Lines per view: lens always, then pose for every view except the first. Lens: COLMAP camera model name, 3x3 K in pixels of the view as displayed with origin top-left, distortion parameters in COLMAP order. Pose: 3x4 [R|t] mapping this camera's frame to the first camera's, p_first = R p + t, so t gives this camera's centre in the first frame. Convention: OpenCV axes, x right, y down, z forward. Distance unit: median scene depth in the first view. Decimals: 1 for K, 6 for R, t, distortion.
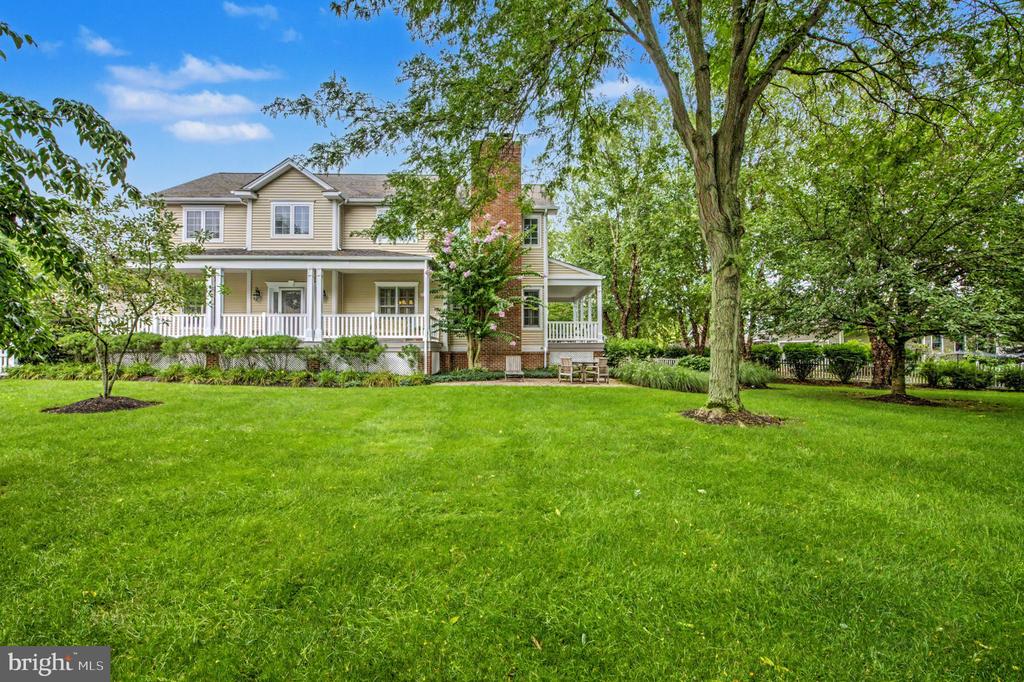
lens RADIAL K [[412.0, 0, 521.9], [0, 412.0, 343.5], [0, 0, 1]] dist [-0.000942, 0.000000]
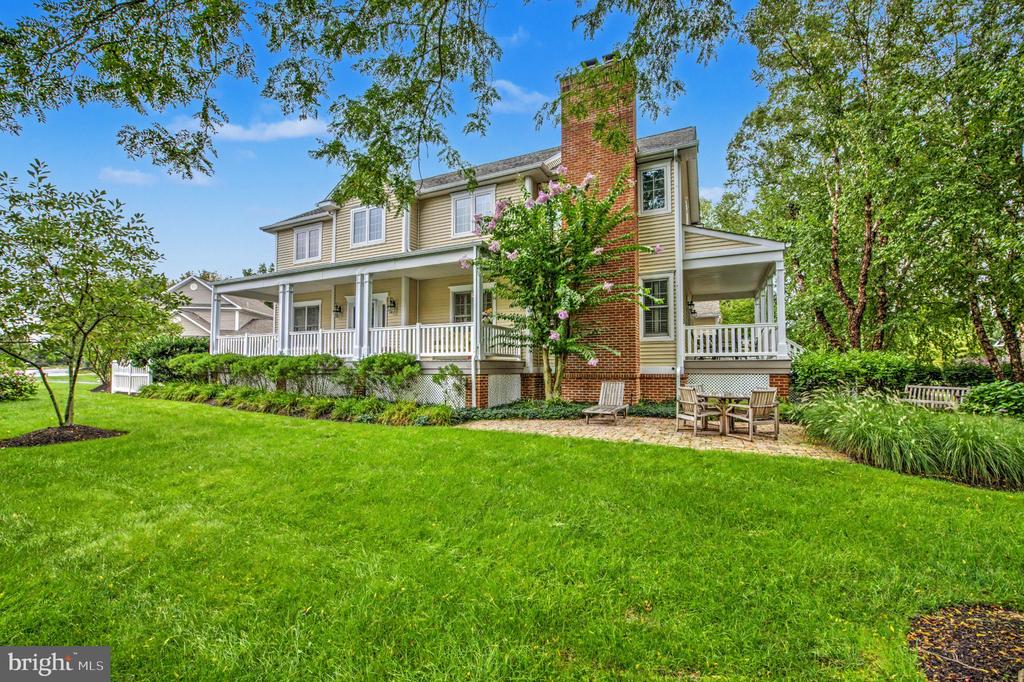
lens RADIAL K [[421.0, 0, 512.0], [0, 421.0, 351.7], [0, 0, 1]] dist [-0.001041, -0.009278]
pose [[0.886171, -0.014832, -0.463120, 0.136157], [0.006865, 0.999798, -0.018884, -0.004826], [0.463307, 0.013556, 0.886094, 0.325444]]
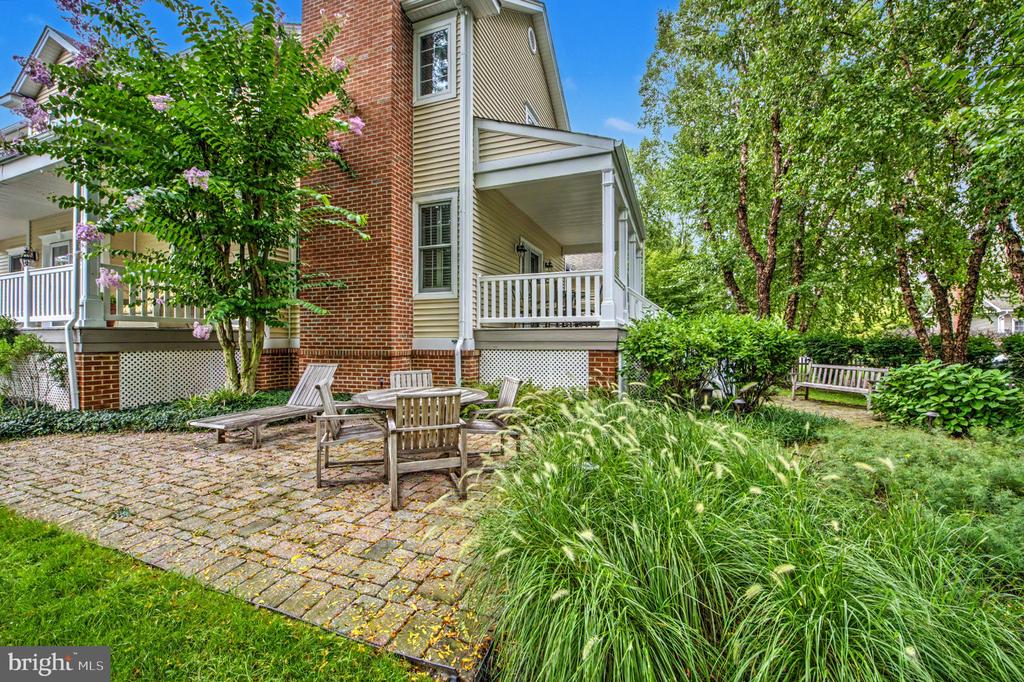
lens RADIAL K [[411.7, 0, 512.0], [0, 411.7, 341.0], [0, 0, 1]] dist [-0.000922, -0.015734]
pose [[0.916144, 0.004895, -0.400820, 0.279290], [0.005259, 0.999693, 0.024230, 0.000688], [0.400815, -0.024306, 0.915836, 0.681545]]
